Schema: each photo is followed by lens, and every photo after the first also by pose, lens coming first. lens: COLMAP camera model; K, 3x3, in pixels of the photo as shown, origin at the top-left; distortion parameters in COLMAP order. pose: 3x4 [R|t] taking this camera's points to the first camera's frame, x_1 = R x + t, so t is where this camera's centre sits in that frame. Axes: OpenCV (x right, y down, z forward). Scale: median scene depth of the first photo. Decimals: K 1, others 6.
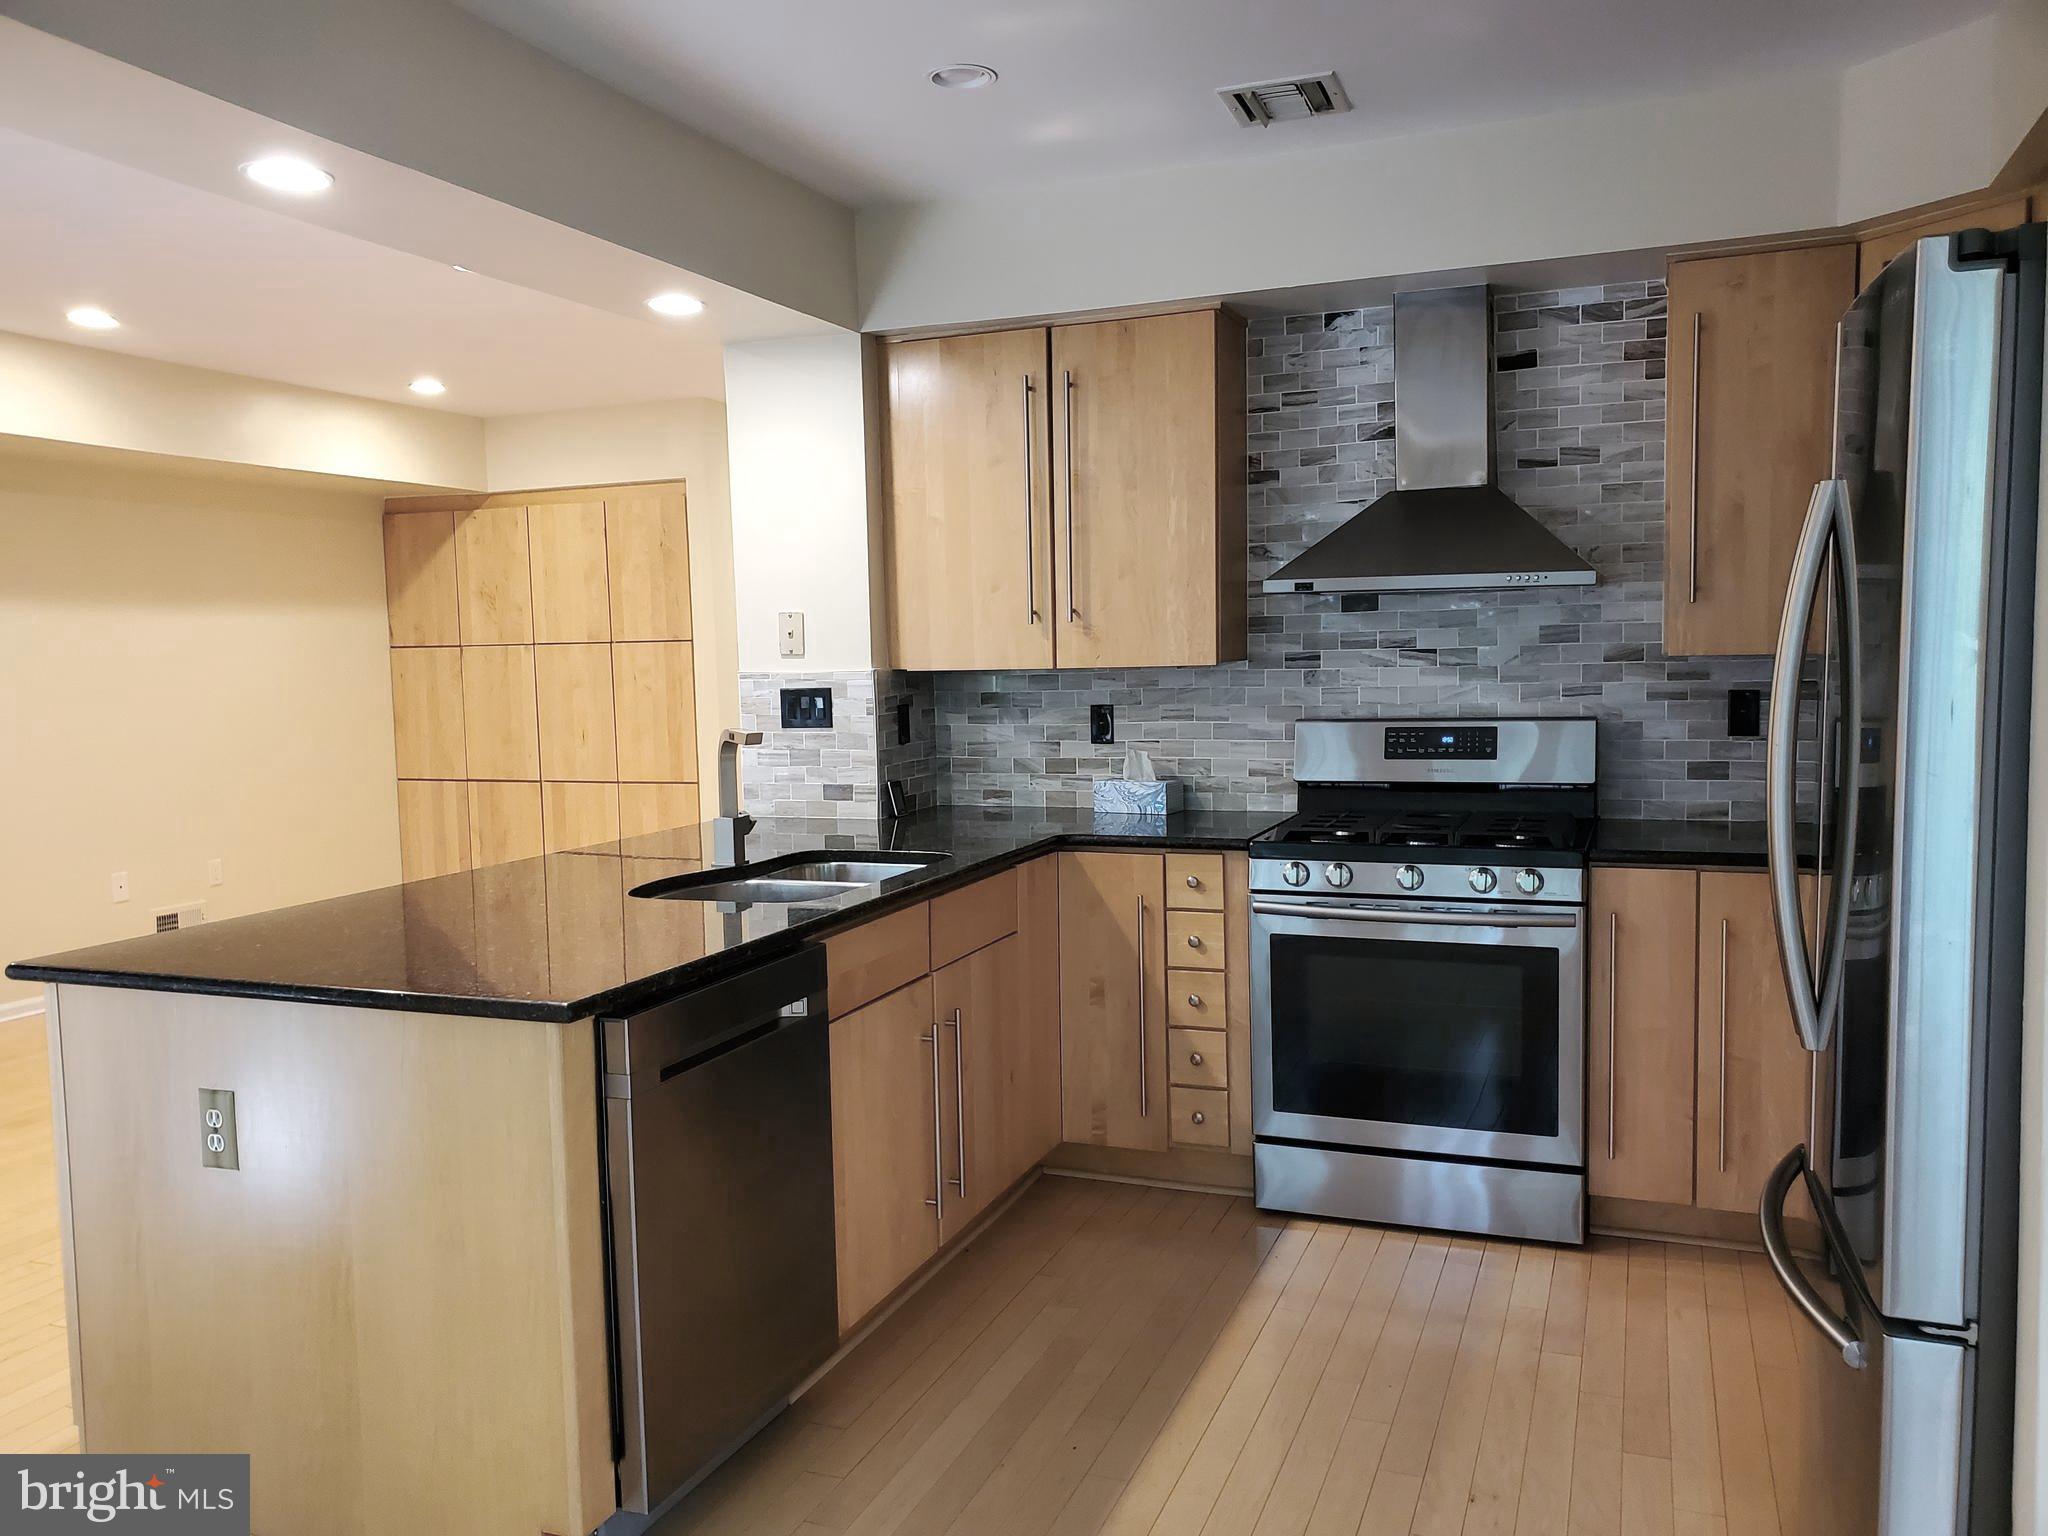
lens RADIAL K [[1608.4, 0, 1016.9], [0, 1608.4, 769.9], [0, 0, 1]] dist [0.099453, -0.045921]
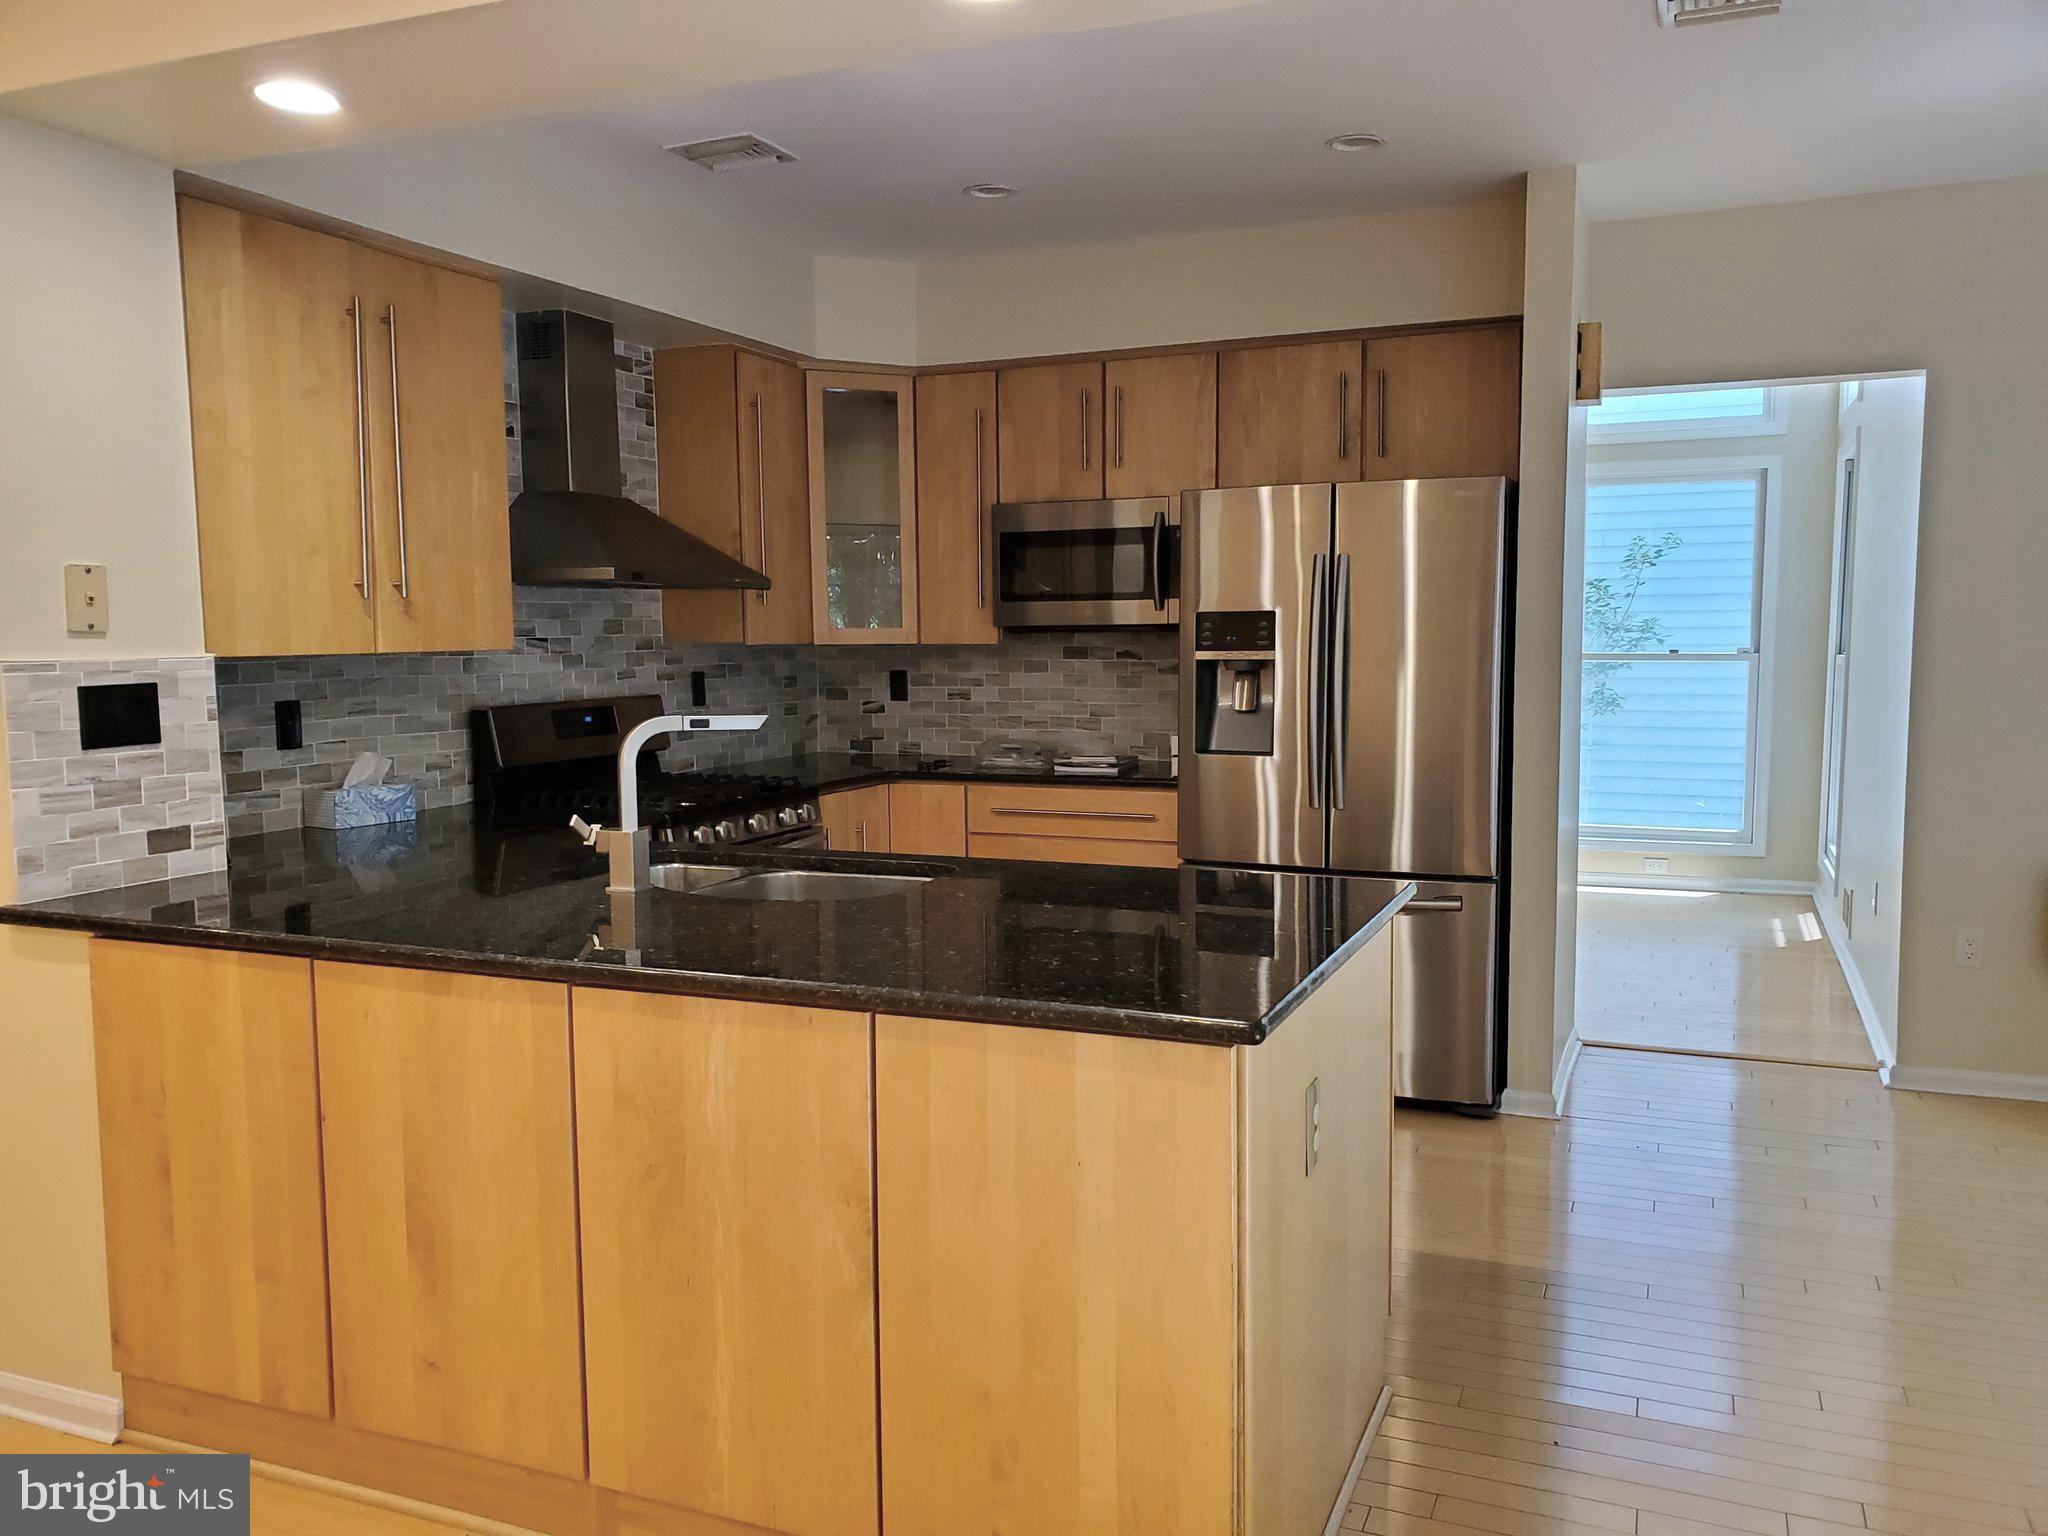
lens RADIAL K [[1608.4, 0, 1019.8], [0, 1608.4, 774.5], [0, 0, 1]] dist [0.099453, -0.045921]
pose [[0.024283, -0.070902, 0.997188, -0.779432], [0.083815, 0.994114, 0.068642, -0.030110], [-0.996185, 0.081913, 0.030083, 0.625594]]
